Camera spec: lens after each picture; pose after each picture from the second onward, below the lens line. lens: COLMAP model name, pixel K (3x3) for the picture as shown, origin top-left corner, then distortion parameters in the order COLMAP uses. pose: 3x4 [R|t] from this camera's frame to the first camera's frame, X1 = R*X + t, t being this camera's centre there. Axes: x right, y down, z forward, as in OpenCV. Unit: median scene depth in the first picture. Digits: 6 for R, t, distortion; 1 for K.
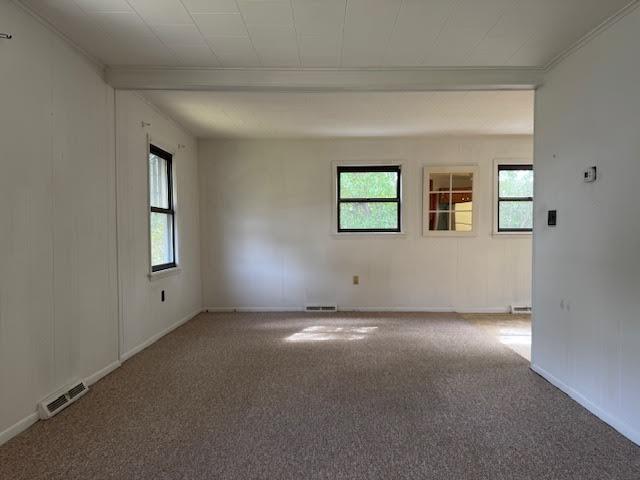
lens RADIAL K [[256.0, 0, 320.4], [0, 256.0, 238.8], [0, 0, 1]] dist [-0.000668, -0.000149]
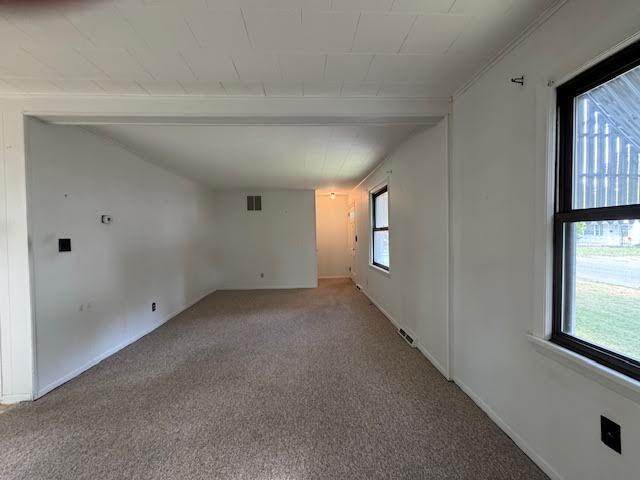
lens RADIAL K [[256.0, 0, 320.4], [0, 256.0, 238.8], [0, 0, 1]] dist [-0.000668, -0.000149]
pose [[-0.998561, 0.022161, -0.048837, -0.256050], [0.020132, 0.998929, 0.041654, -0.136104], [0.049708, 0.040611, -0.997938, 2.267162]]
